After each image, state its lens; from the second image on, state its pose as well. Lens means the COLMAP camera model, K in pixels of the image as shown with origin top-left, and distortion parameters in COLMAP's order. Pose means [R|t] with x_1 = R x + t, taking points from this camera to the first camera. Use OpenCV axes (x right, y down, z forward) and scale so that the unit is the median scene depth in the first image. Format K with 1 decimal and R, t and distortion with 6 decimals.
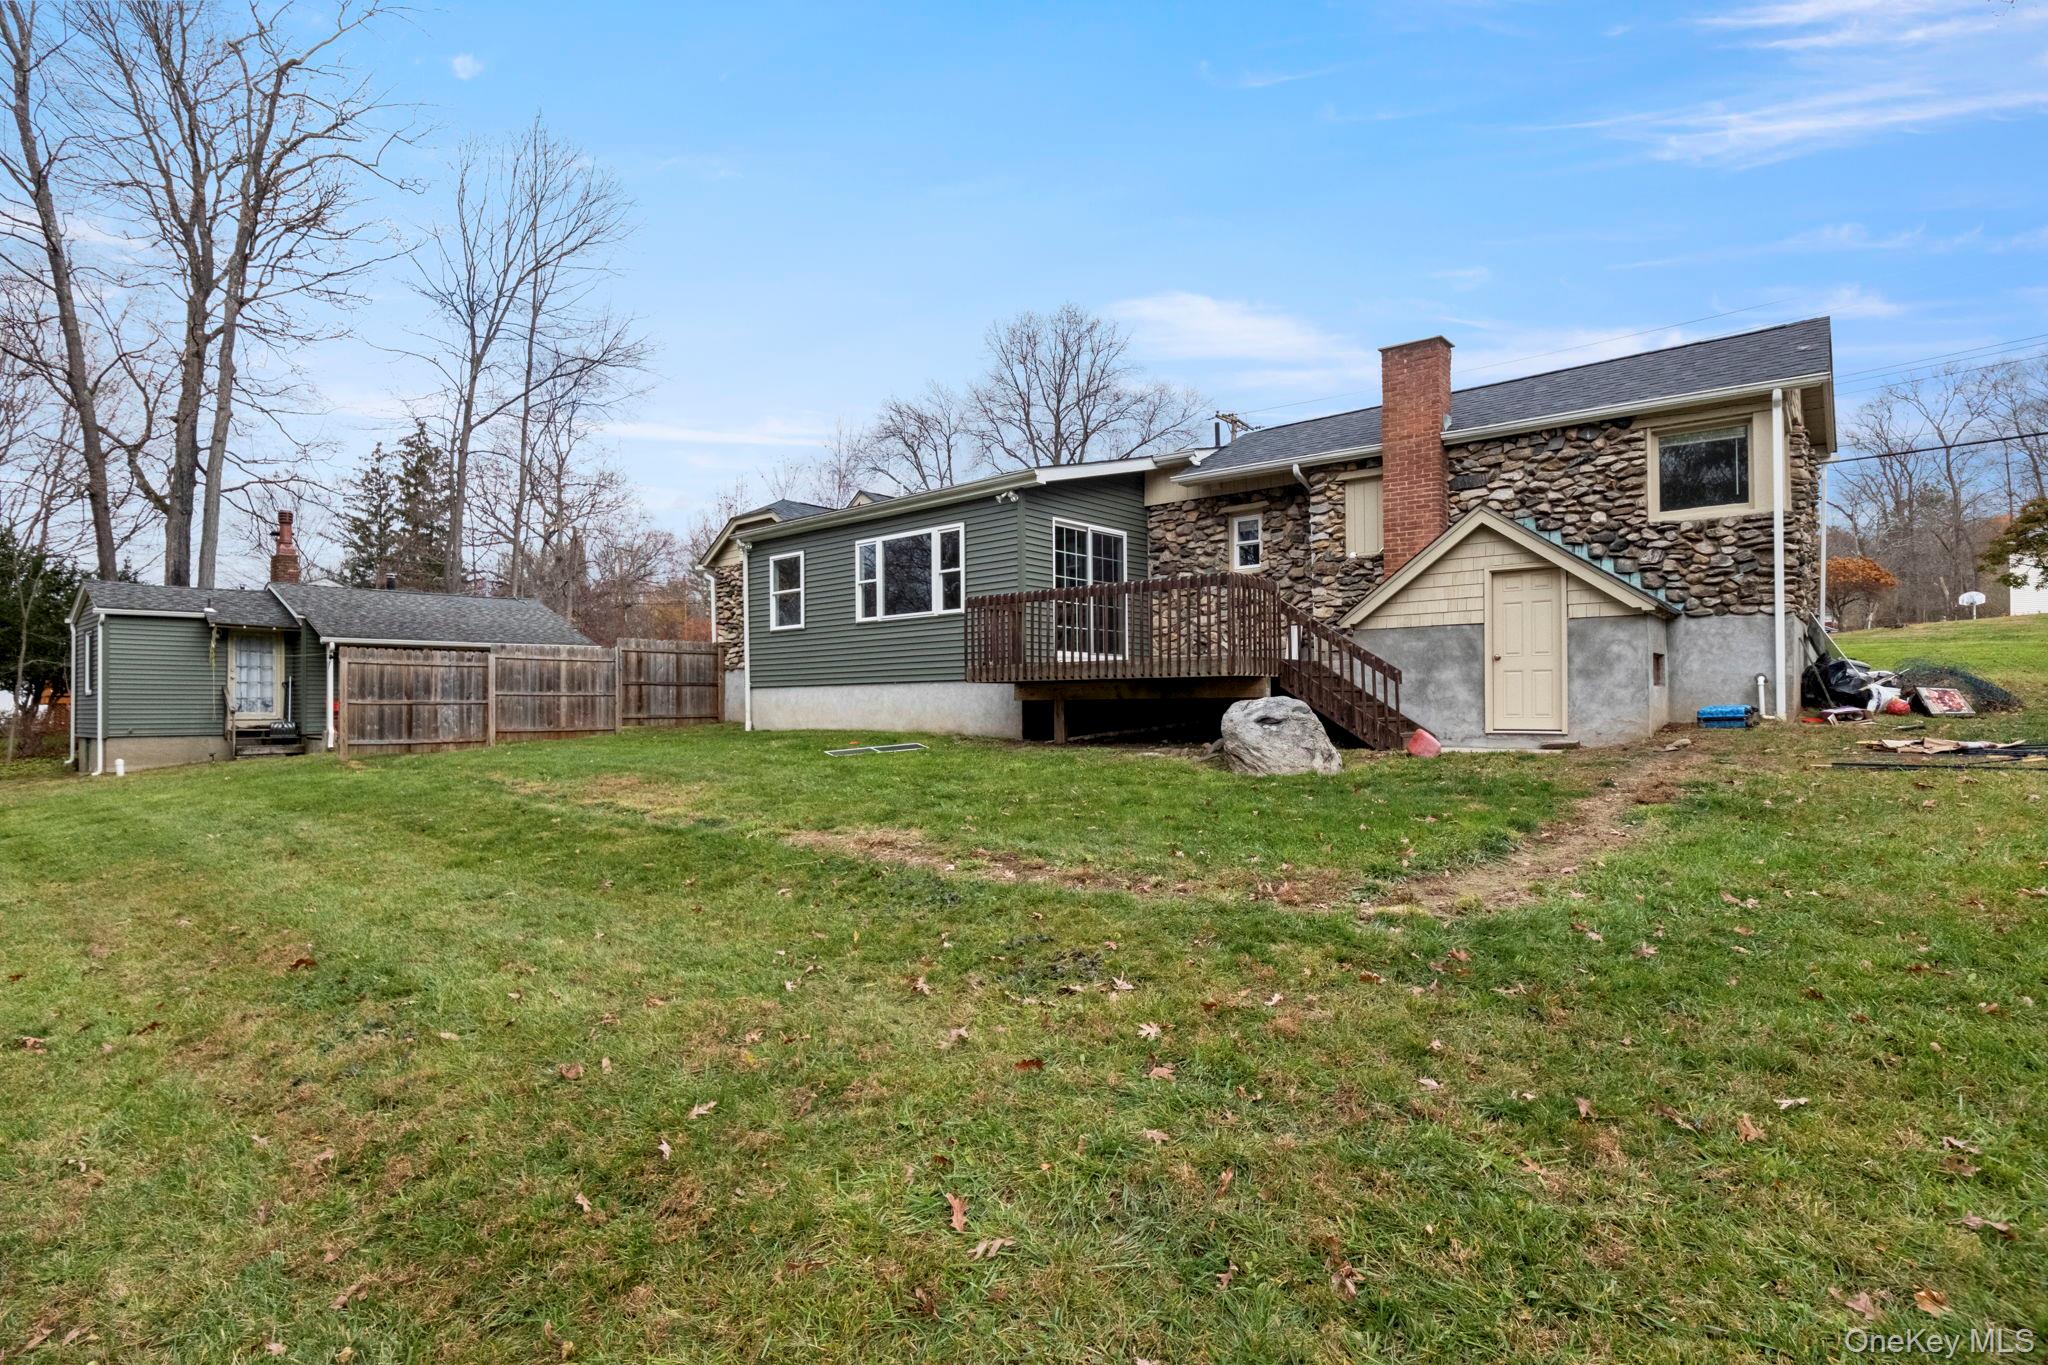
lens RADIAL K [[995.1, 0, 1019.9], [0, 995.1, 684.3], [0, 0, 1]] dist [-0.021613, -0.000420]
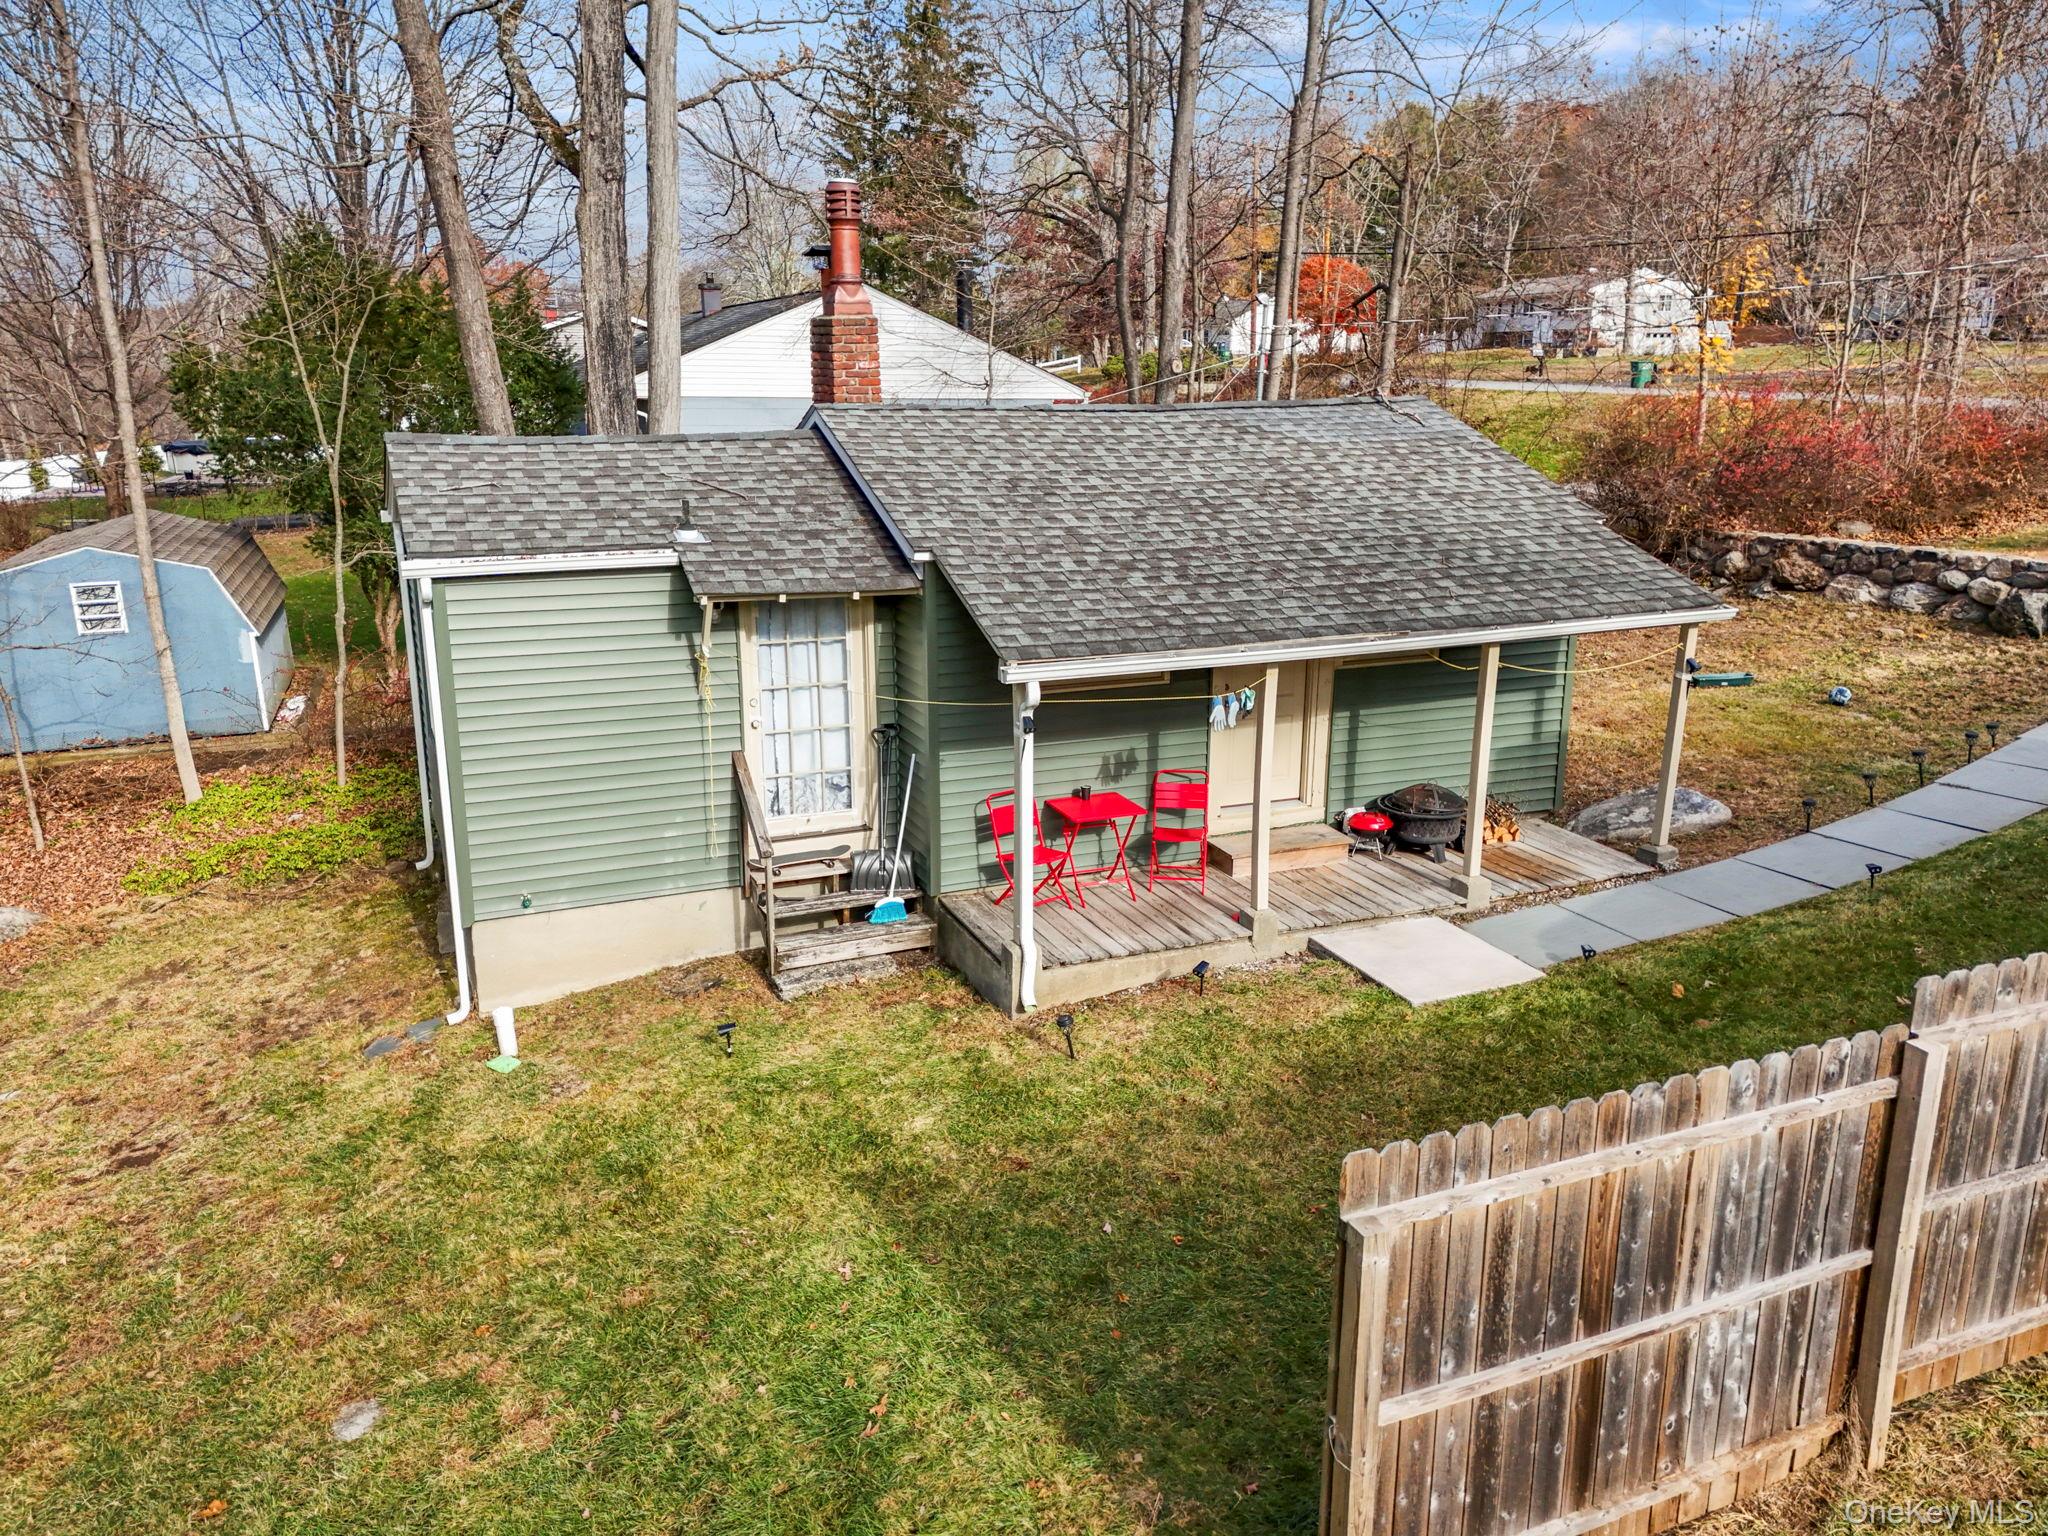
lens RADIAL K [[1484.6, 0, 1032.7], [0, 1484.6, 768.4], [0, 0, 1]] dist [0.013976, 0.002497]
pose [[0.899082, 0.128719, -0.418430, -0.354715], [-0.007941, 0.960435, 0.278390, -0.100055], [0.437709, -0.246972, 0.864532, 0.421293]]
